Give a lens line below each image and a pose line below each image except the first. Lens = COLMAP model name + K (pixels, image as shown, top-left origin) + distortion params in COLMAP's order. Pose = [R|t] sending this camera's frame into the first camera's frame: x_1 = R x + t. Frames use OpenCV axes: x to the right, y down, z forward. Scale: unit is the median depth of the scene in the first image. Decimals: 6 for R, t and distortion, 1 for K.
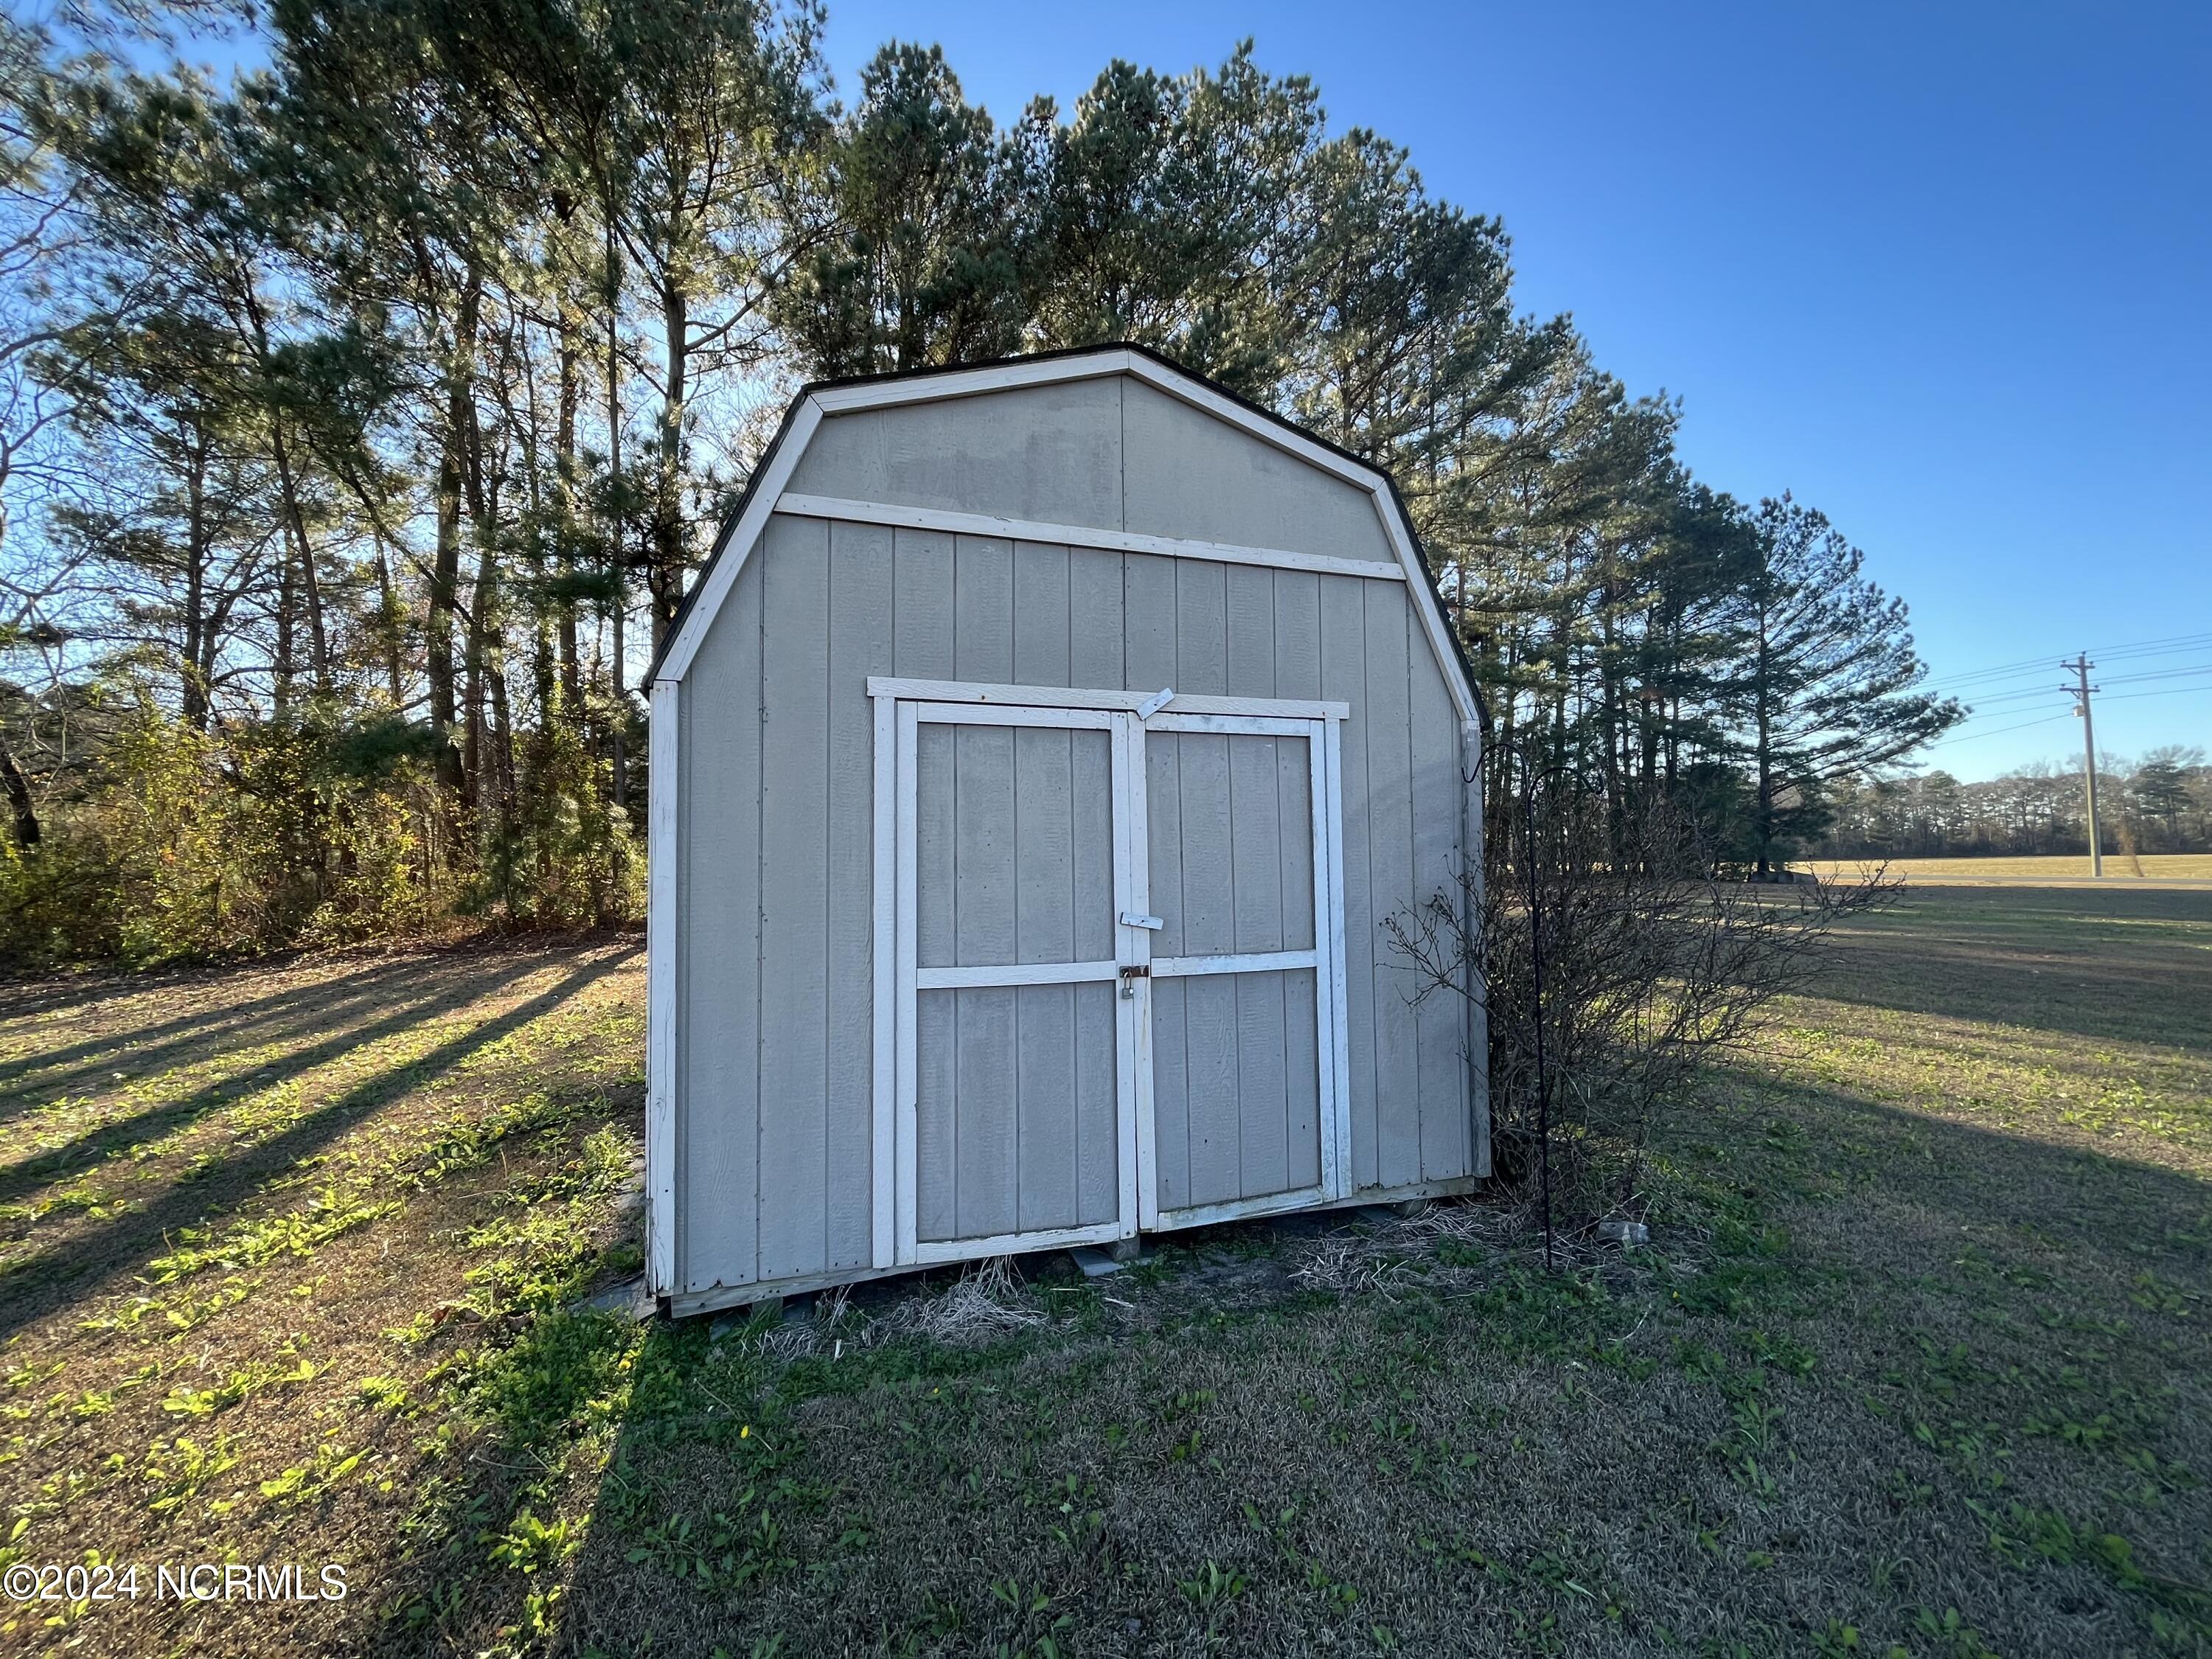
lens RADIAL K [[890.6, 0, 1100.8], [0, 890.6, 817.9], [0, 0, 1]] dist [-0.000914, -0.001218]
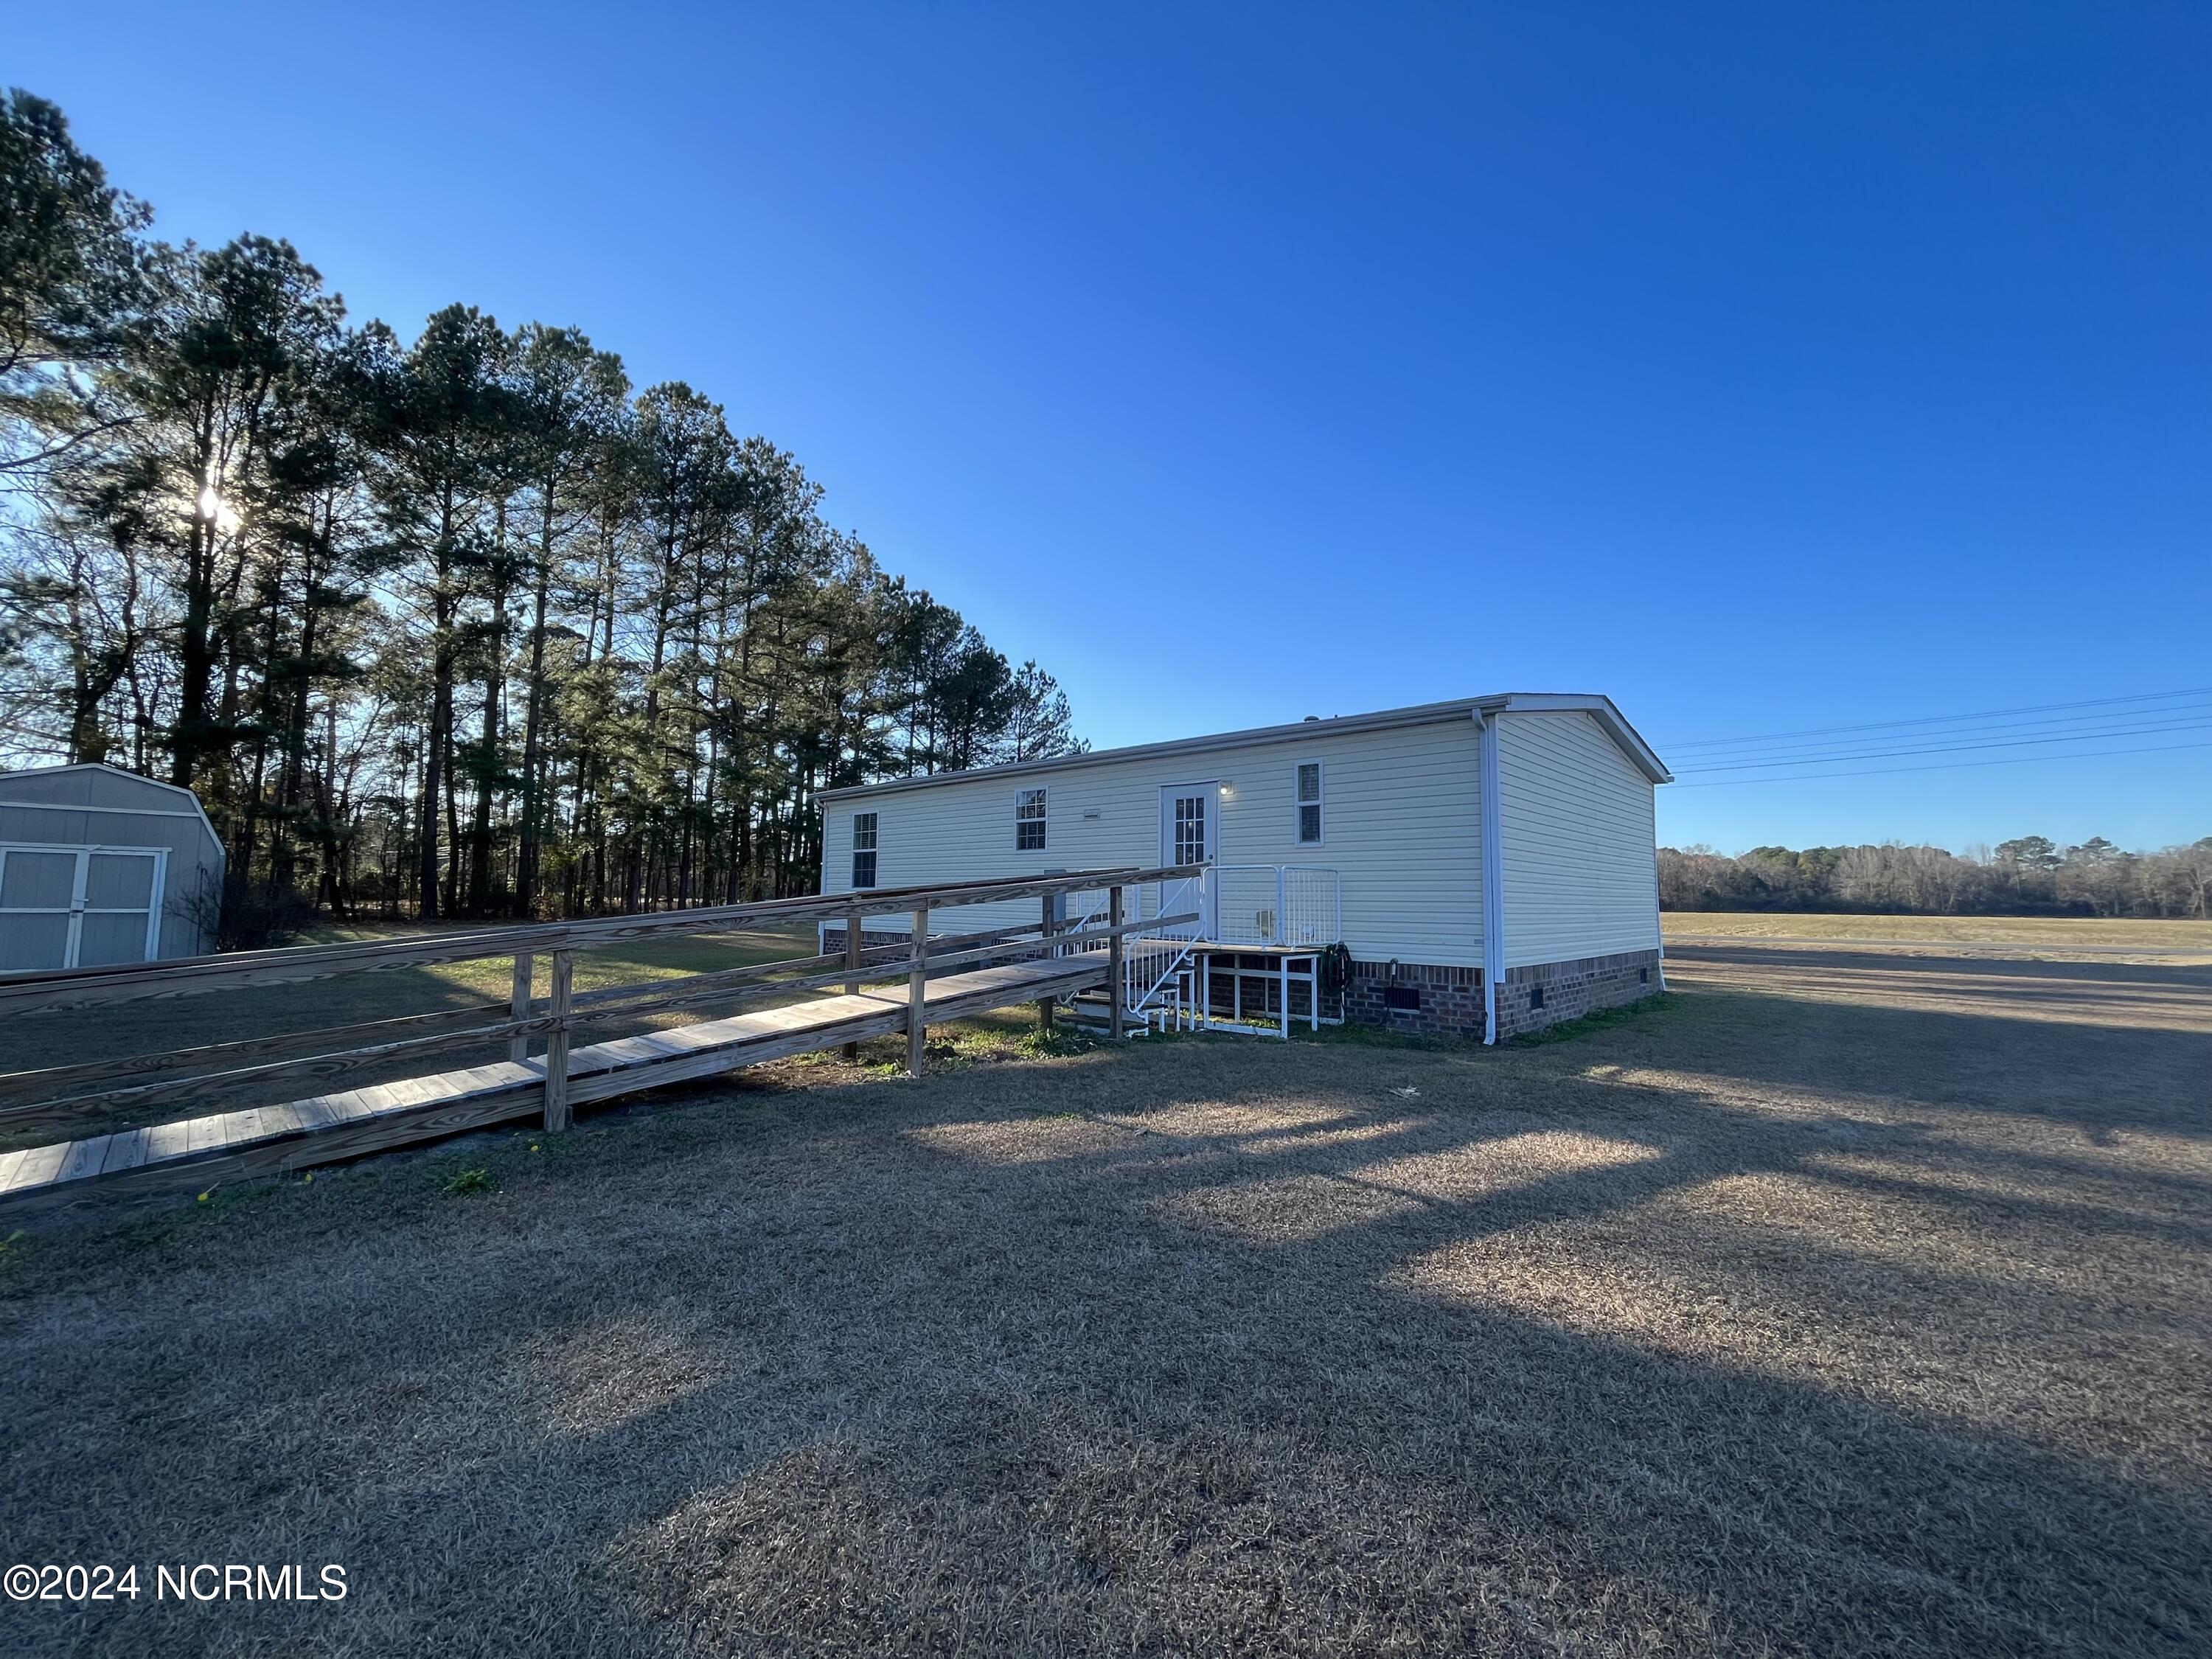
lens RADIAL K [[890.6, 0, 1092.2], [0, 890.6, 820.8], [0, 0, 1]] dist [-0.000914, -0.001218]
pose [[0.885103, 0.063447, 0.461049, 0.184839], [-0.044126, 0.997641, -0.052578, -0.019779], [-0.463298, 0.026193, 0.885816, -0.395071]]
